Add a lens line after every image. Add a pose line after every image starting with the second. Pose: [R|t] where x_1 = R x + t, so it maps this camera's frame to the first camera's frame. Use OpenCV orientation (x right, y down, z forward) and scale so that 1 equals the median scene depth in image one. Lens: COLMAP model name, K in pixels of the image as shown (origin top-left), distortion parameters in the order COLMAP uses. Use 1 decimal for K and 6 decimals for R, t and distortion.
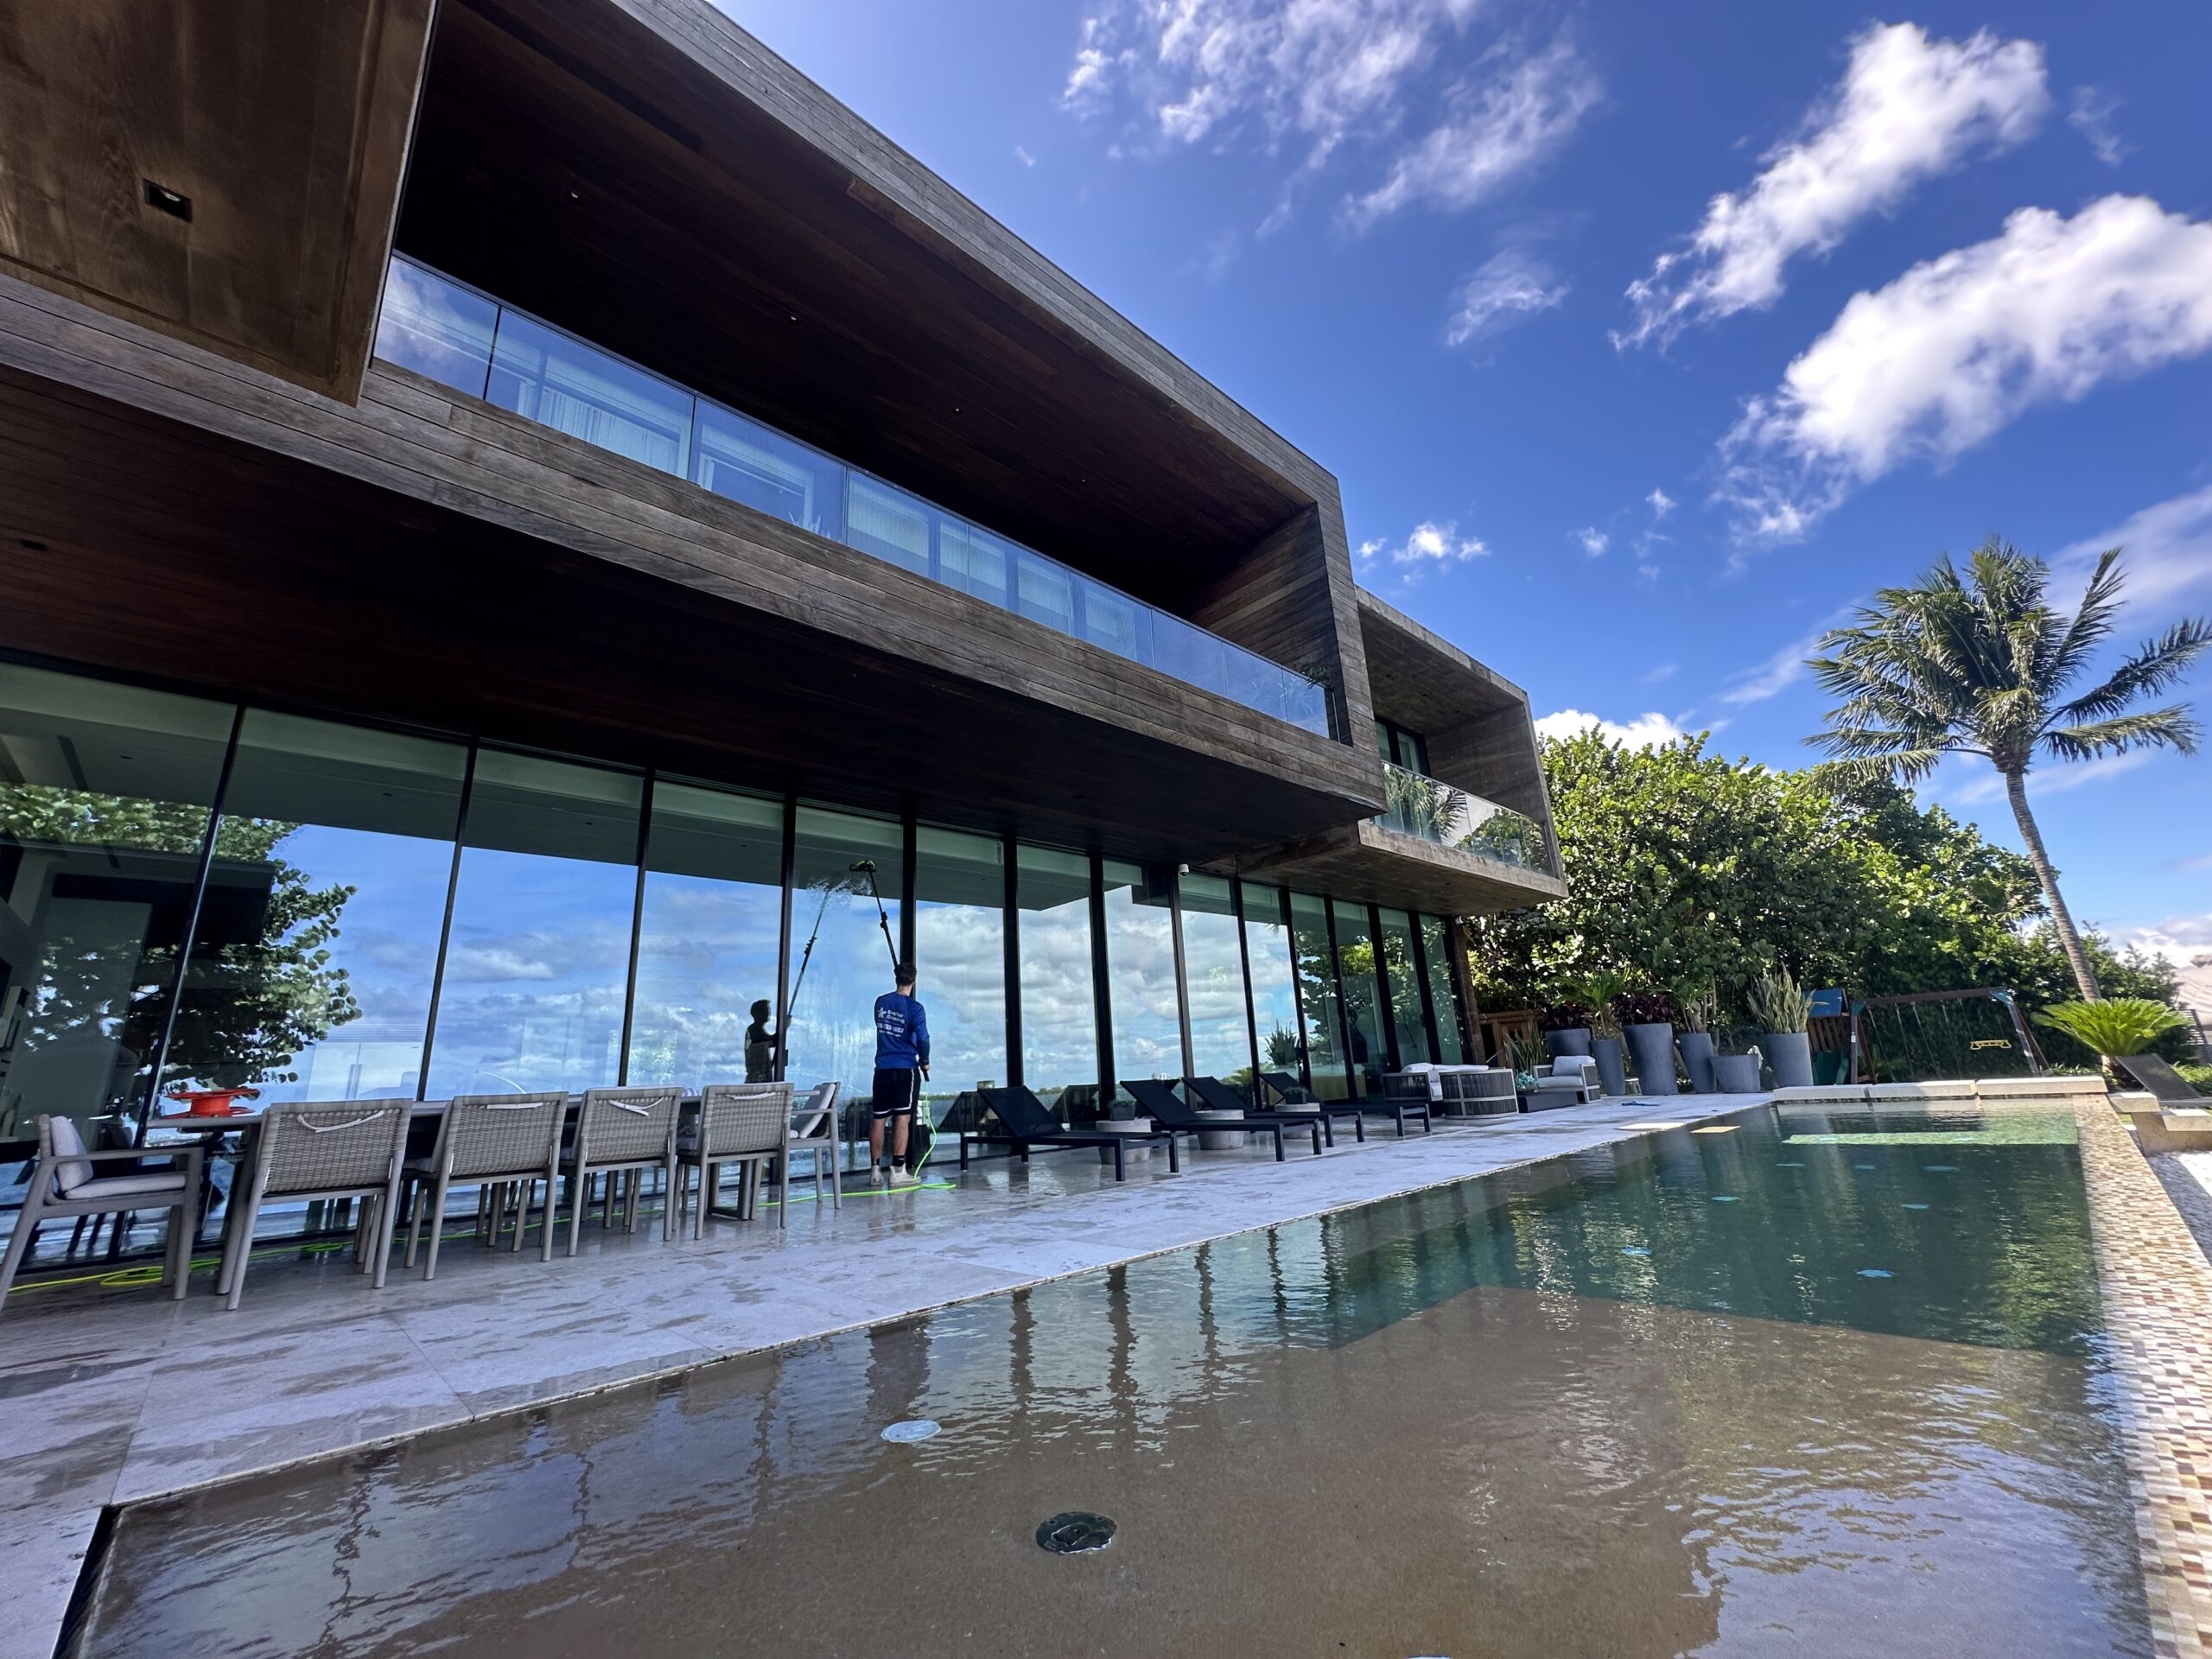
lens RADIAL K [[881.4, 0, 1106.0], [0, 881.4, 829.5], [0, 0, 1]] dist [-0.071464, 0.032239]
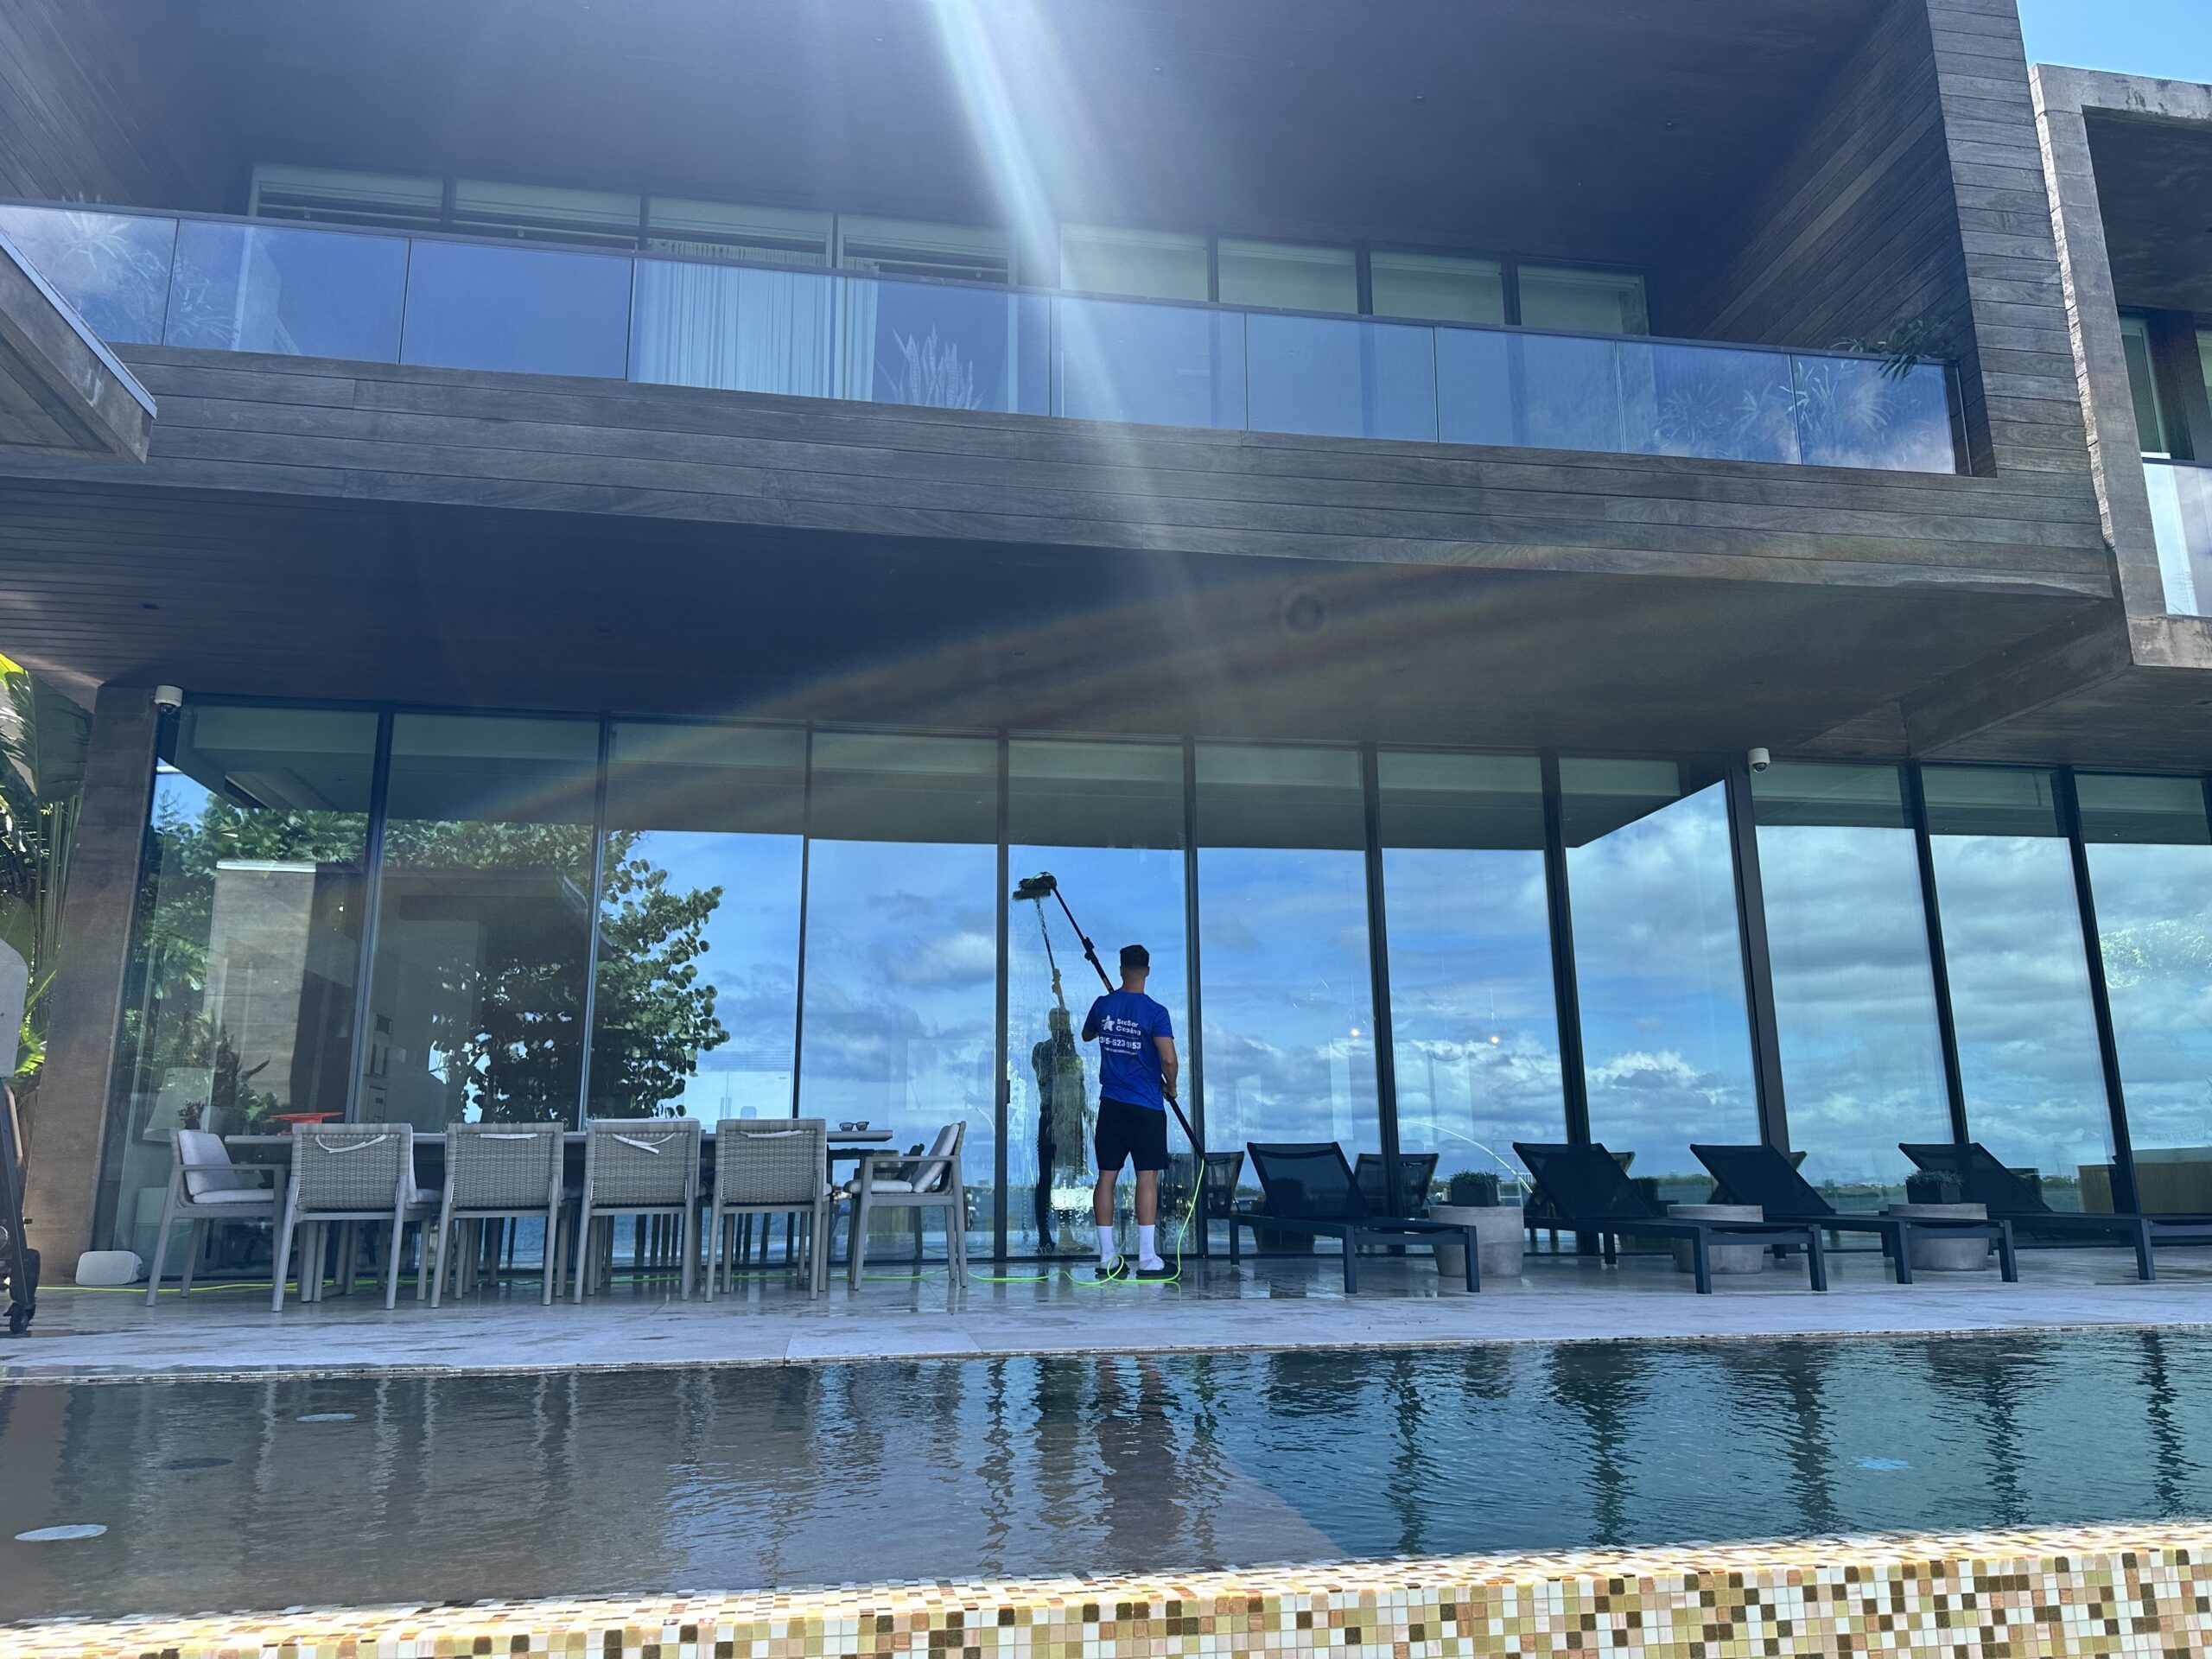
lens RADIAL K [[1500.9, 0, 1106.0], [0, 1500.9, 829.5], [0, 0, 1]] dist [0.035267, -0.001176]
pose [[0.824873, -0.079626, -0.559683, 0.335865], [0.121199, 0.991919, 0.037505, 0.007918], [0.552174, -0.098770, 0.827858, 0.023804]]
